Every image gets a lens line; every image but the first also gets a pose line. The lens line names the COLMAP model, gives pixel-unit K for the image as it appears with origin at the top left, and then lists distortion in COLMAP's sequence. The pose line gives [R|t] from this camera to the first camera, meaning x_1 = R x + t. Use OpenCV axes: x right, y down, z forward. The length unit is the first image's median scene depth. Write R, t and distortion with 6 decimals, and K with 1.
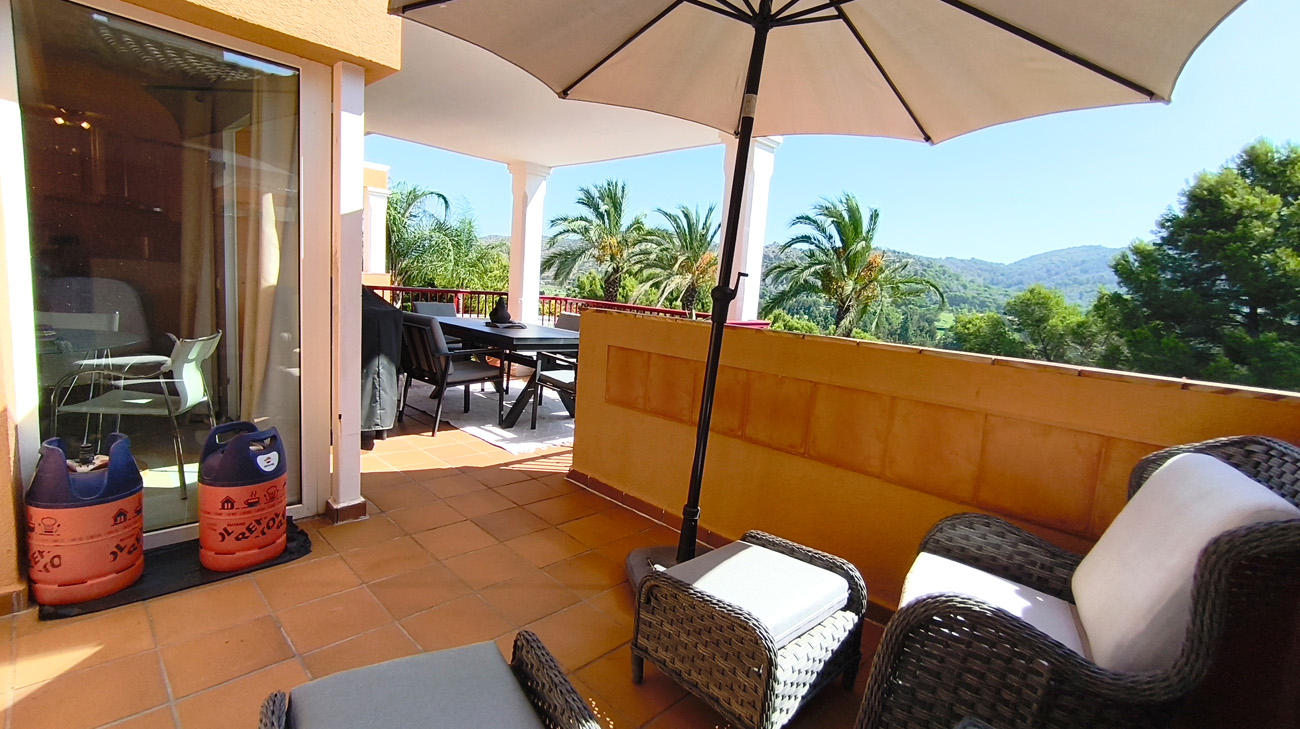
lens RADIAL K [[576.1, 0, 646.3], [0, 576.1, 348.1], [0, 0, 1]] dist [-0.001598, 0.000455]
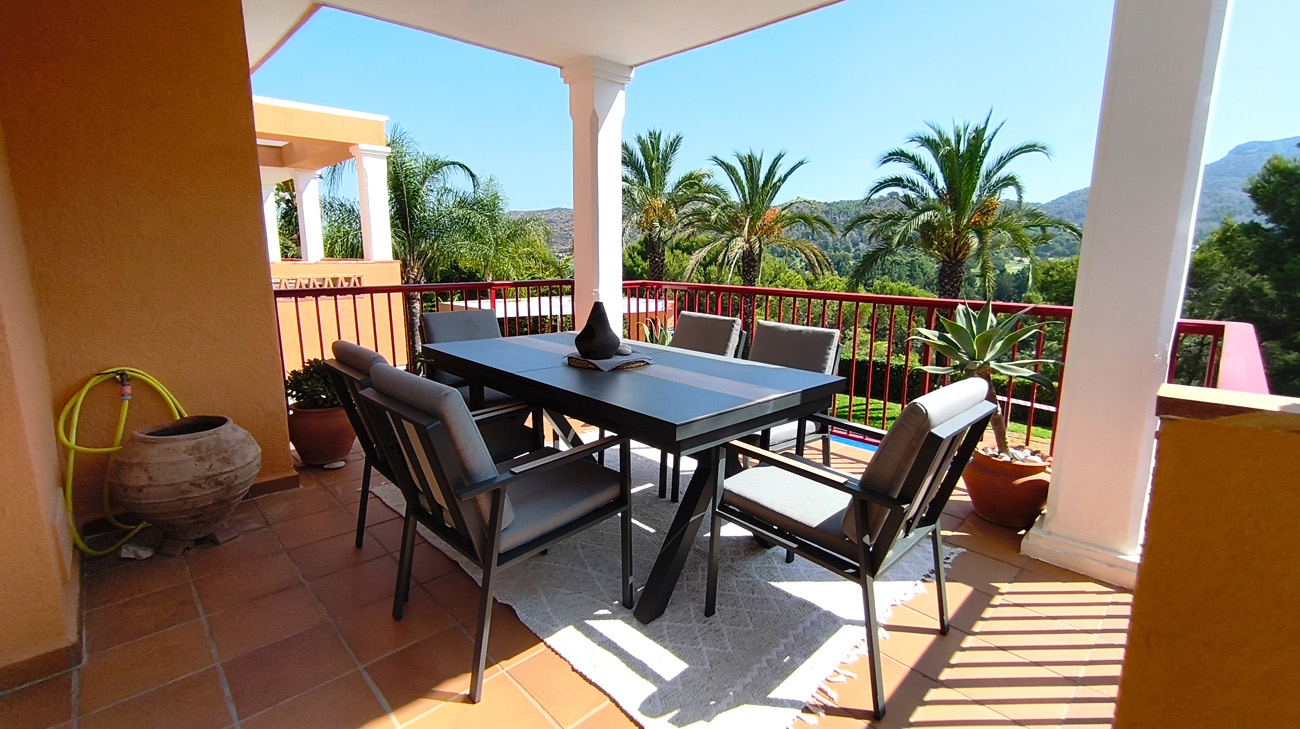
lens RADIAL K [[565.1, 0, 637.8], [0, 565.1, 349.3], [0, 0, 1]] dist [-0.009923, 0.000178]
pose [[0.996066, -0.059191, -0.065946, -0.046891], [0.063106, 0.996264, 0.058955, -0.017991], [0.062210, -0.062885, 0.996080, 0.135138]]
